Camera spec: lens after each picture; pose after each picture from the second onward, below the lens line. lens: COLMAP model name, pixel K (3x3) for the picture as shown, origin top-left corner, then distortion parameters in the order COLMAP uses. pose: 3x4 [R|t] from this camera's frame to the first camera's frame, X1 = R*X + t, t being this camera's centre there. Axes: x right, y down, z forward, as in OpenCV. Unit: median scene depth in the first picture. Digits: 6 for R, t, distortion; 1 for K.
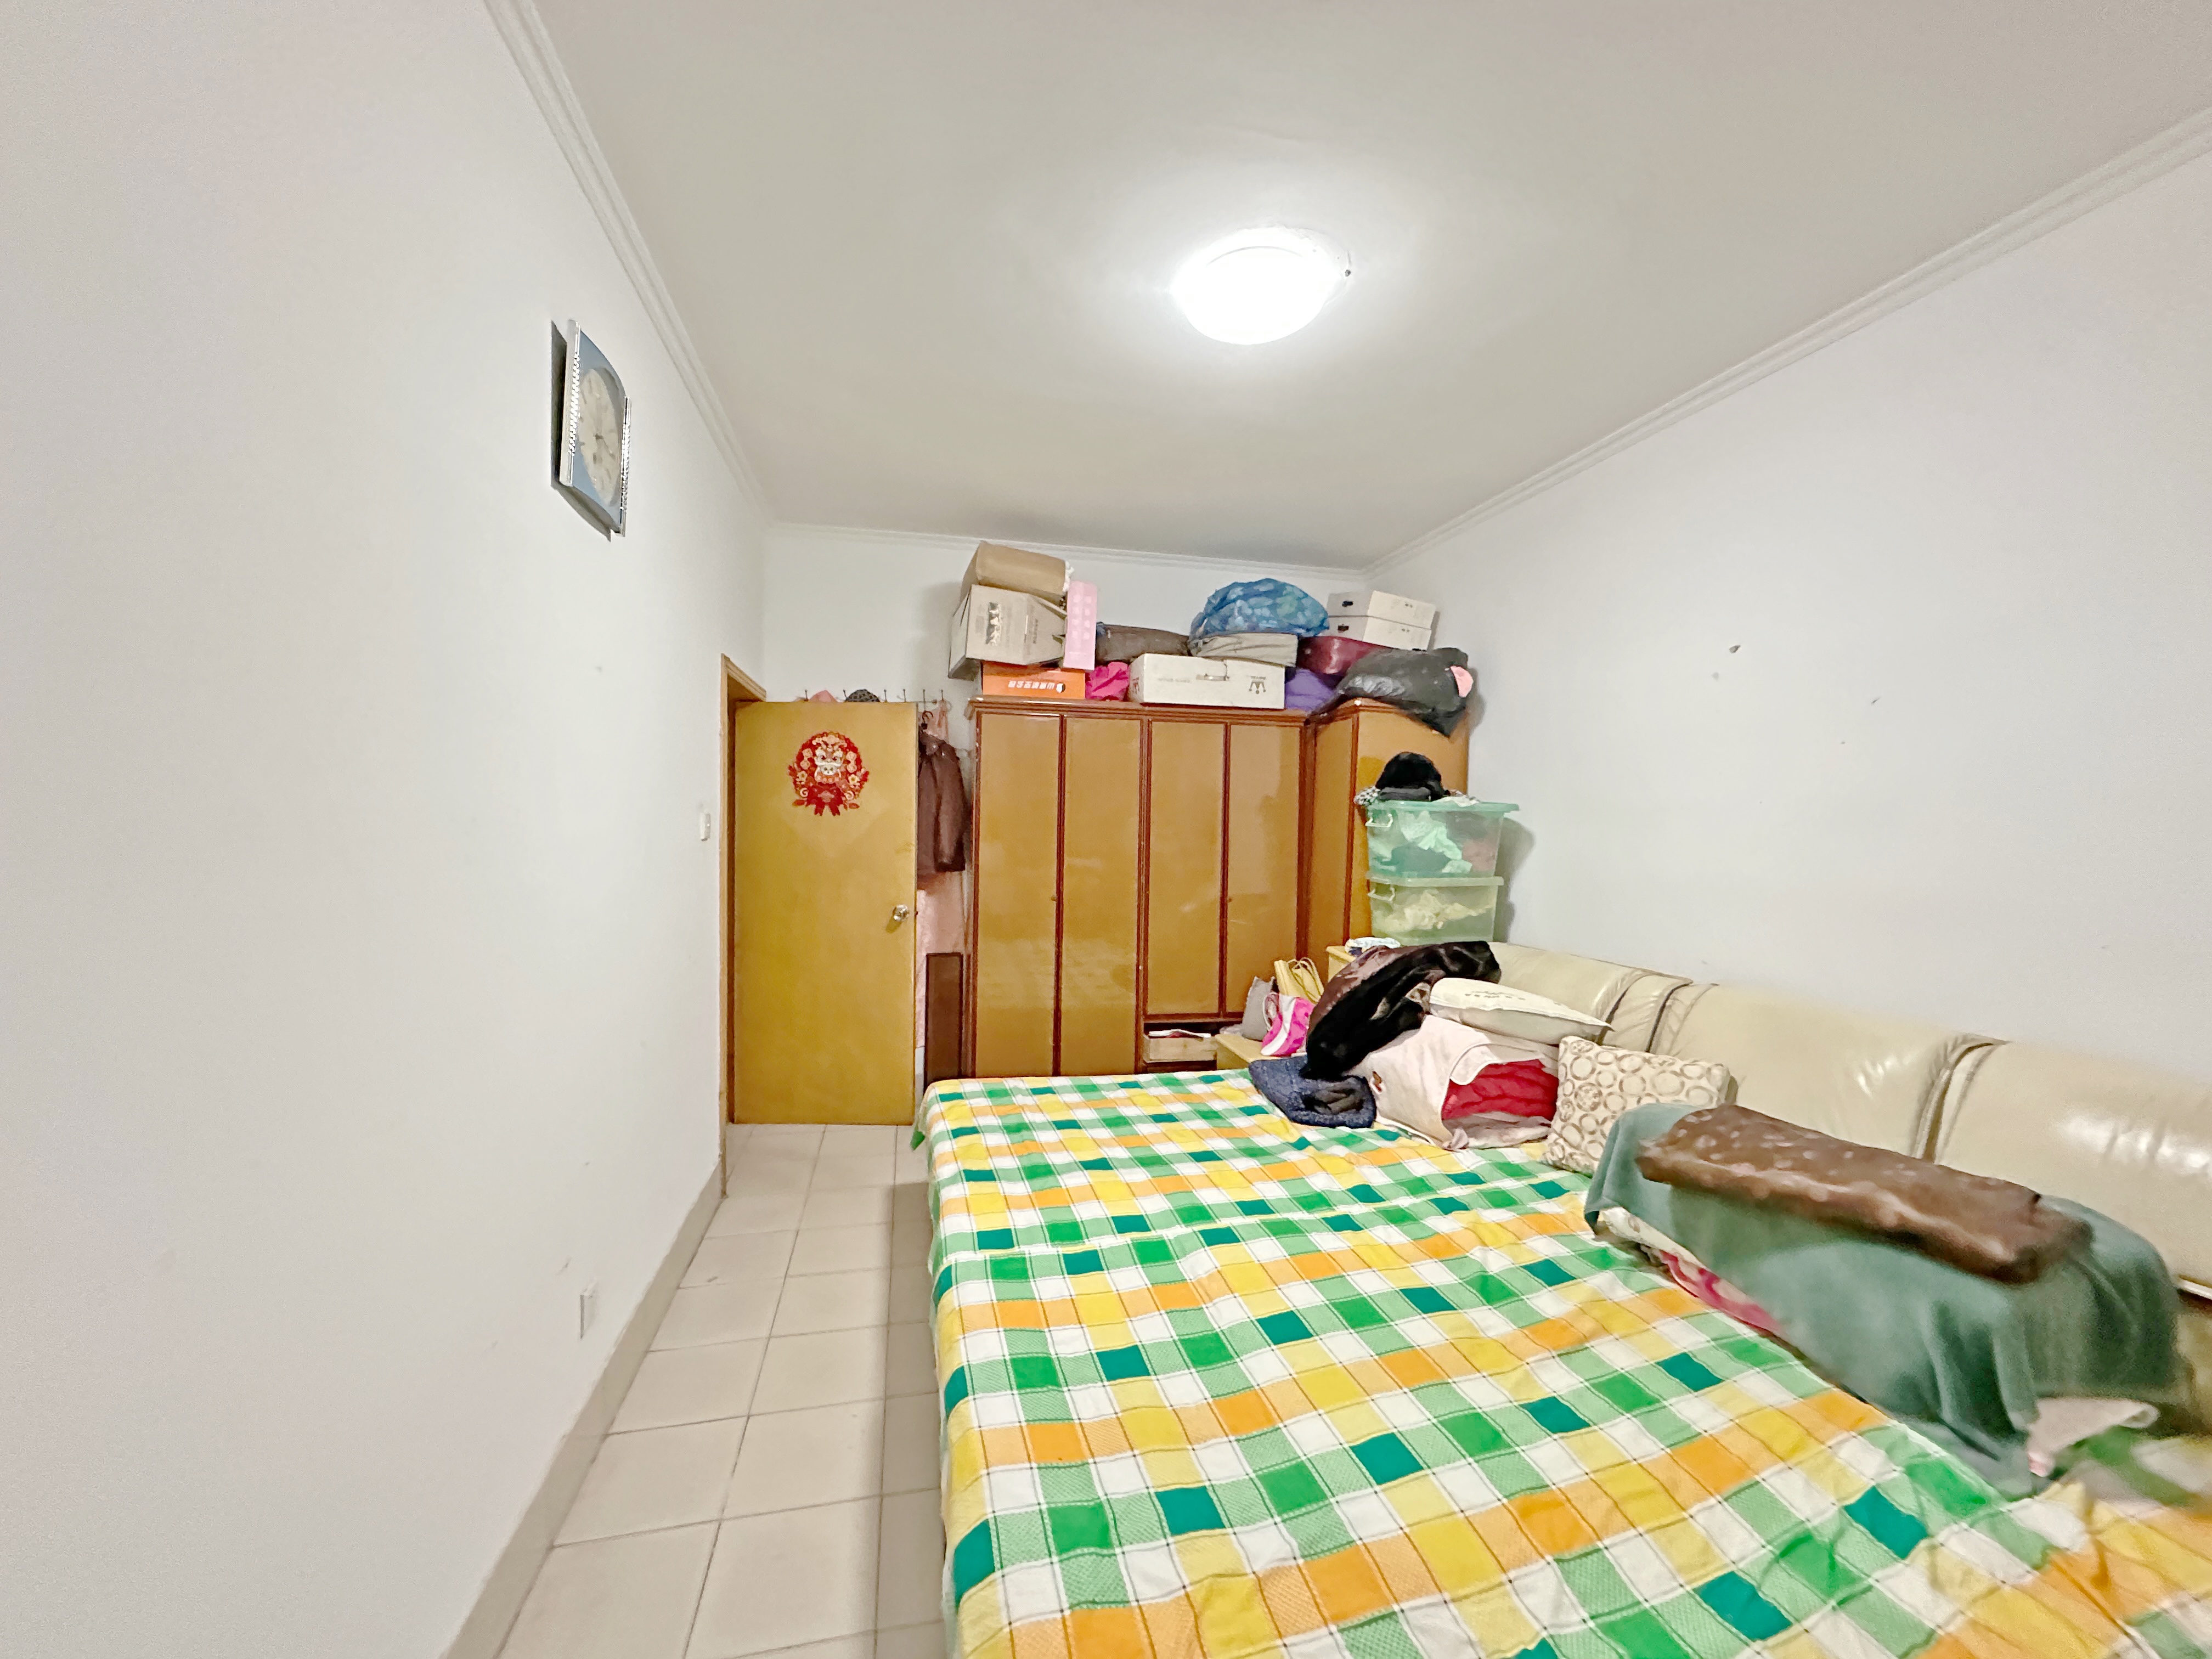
lens RADIAL K [[879.6, 0, 1105.6], [0, 879.6, 833.3], [0, 0, 1]] dist [0.001343, 0.000012]
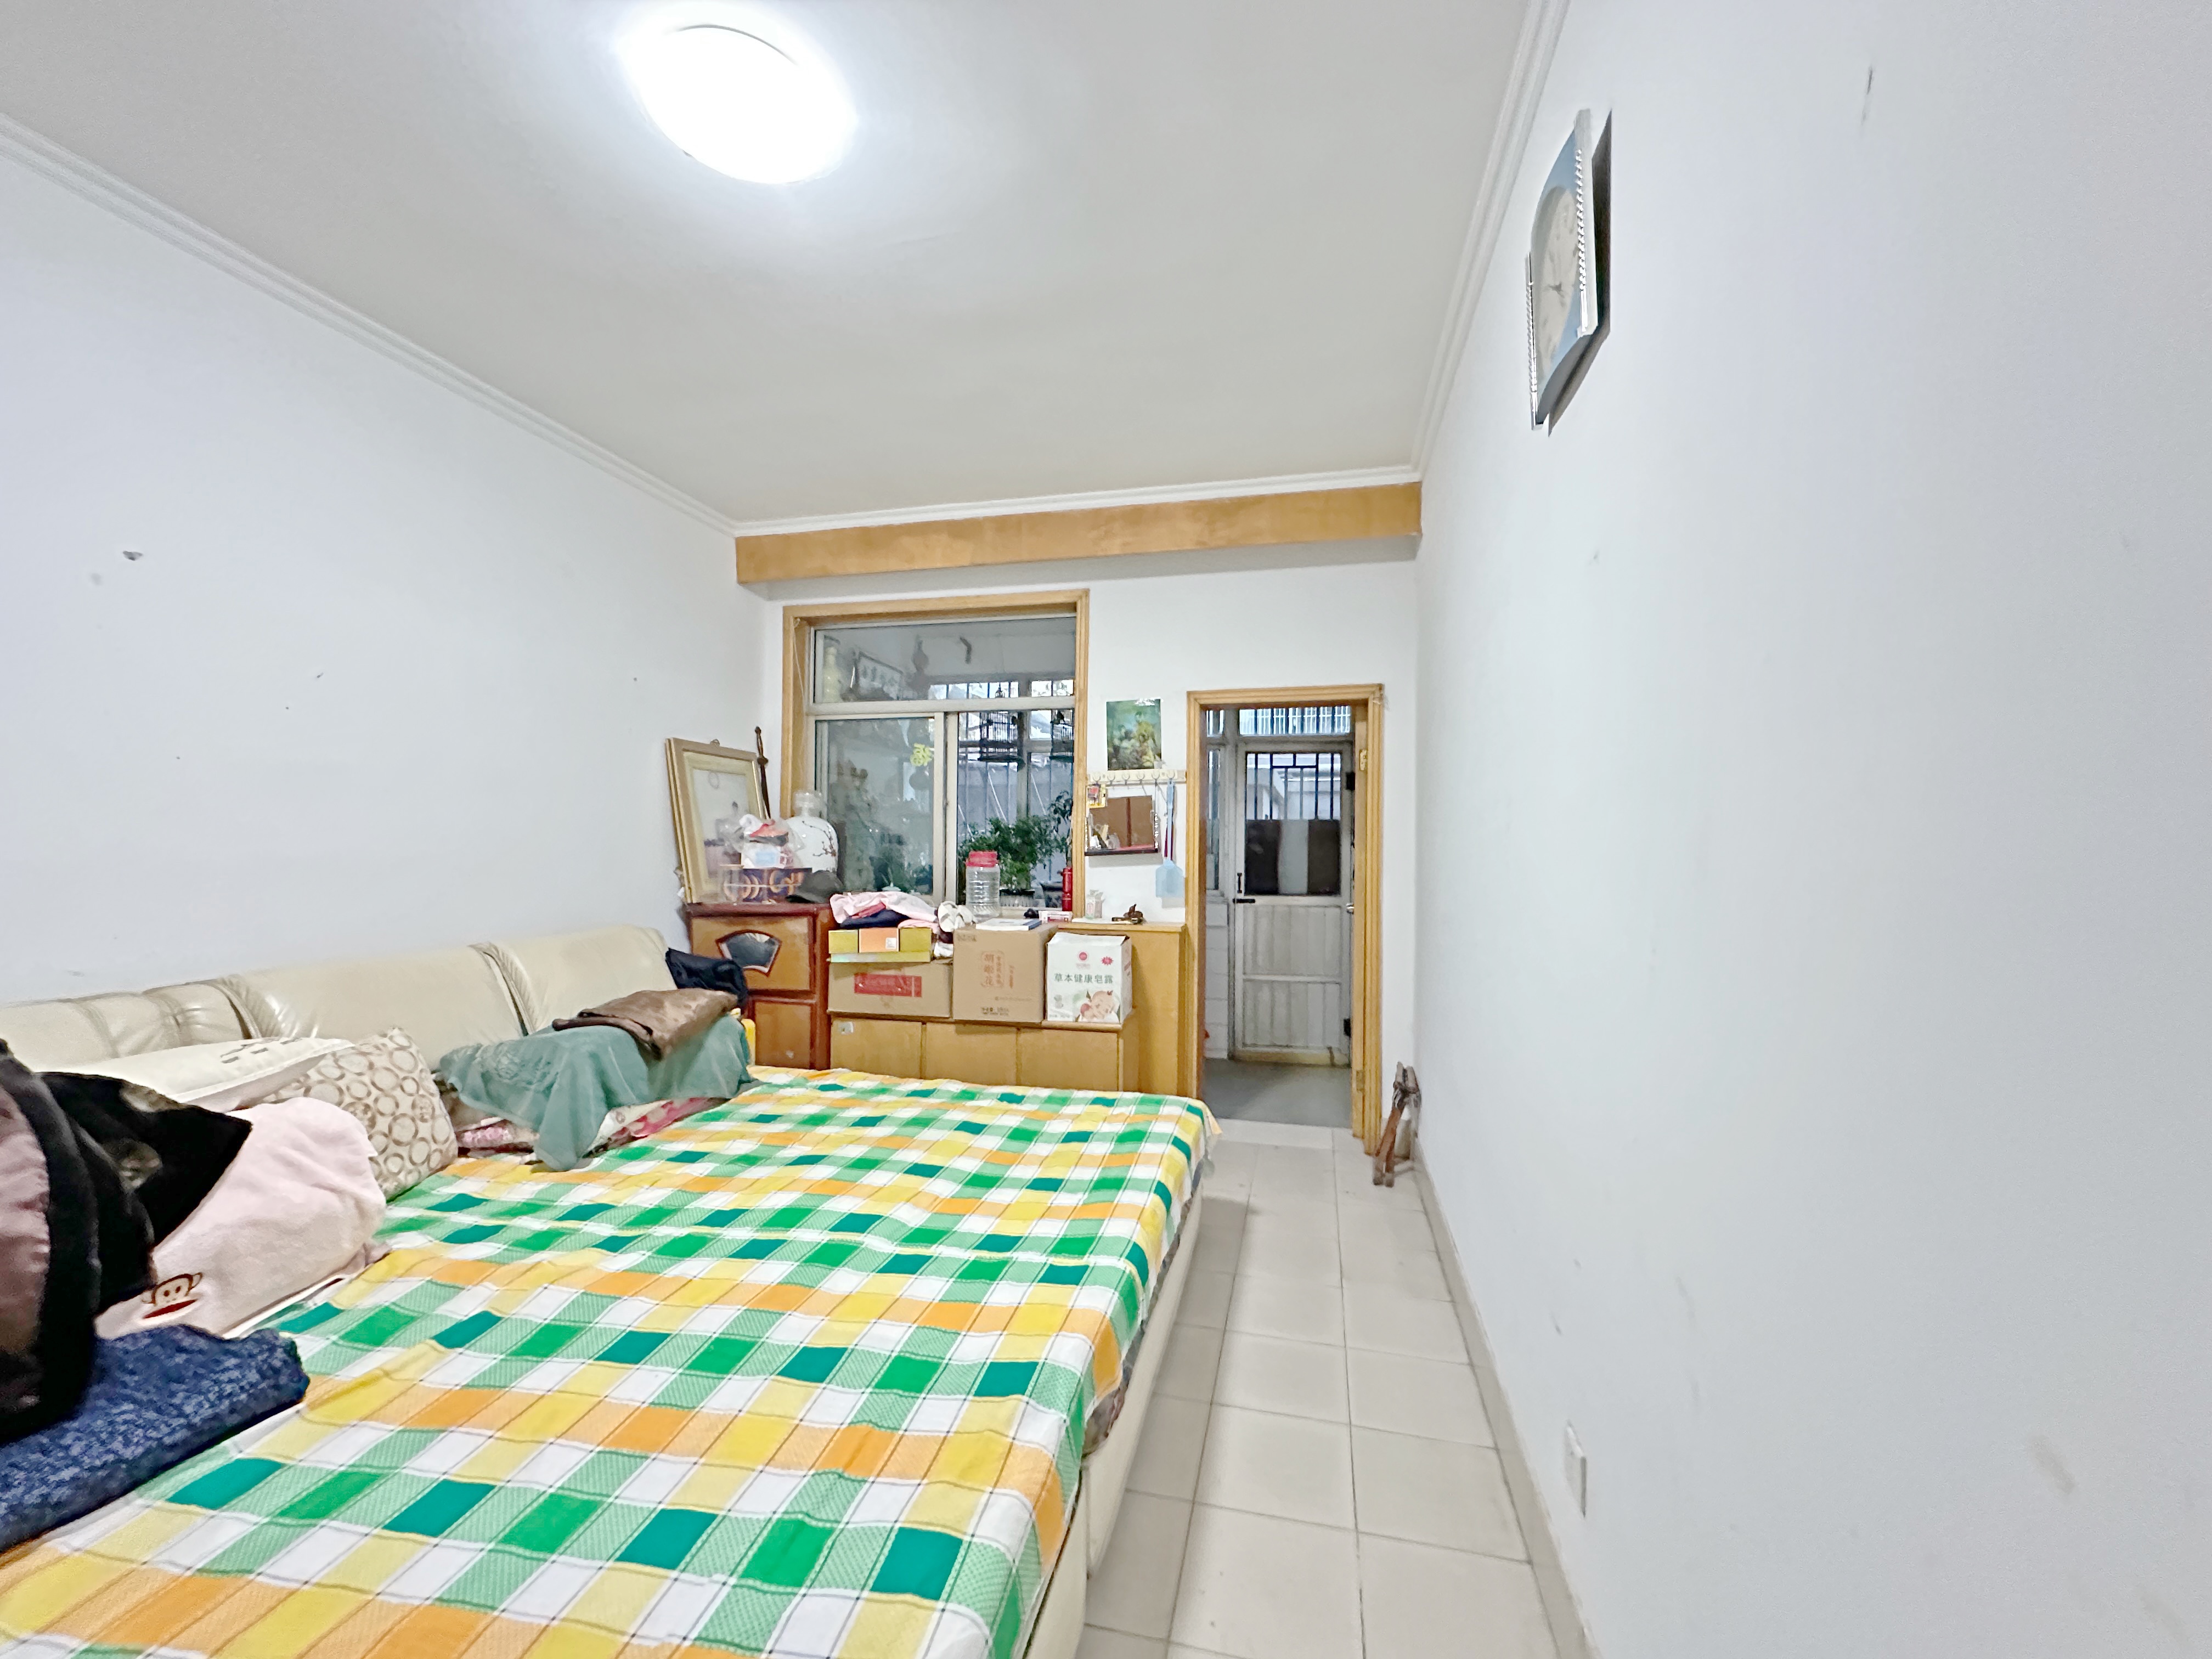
lens RADIAL K [[879.6, 0, 1113.4], [0, 879.6, 830.8], [0, 0, 1]] dist [0.001343, 0.000012]
pose [[-0.906700, -0.013422, 0.421562, -0.504987], [-0.013850, 0.999902, 0.002045, 0.023611], [-0.421548, -0.003984, -0.906797, 1.693079]]
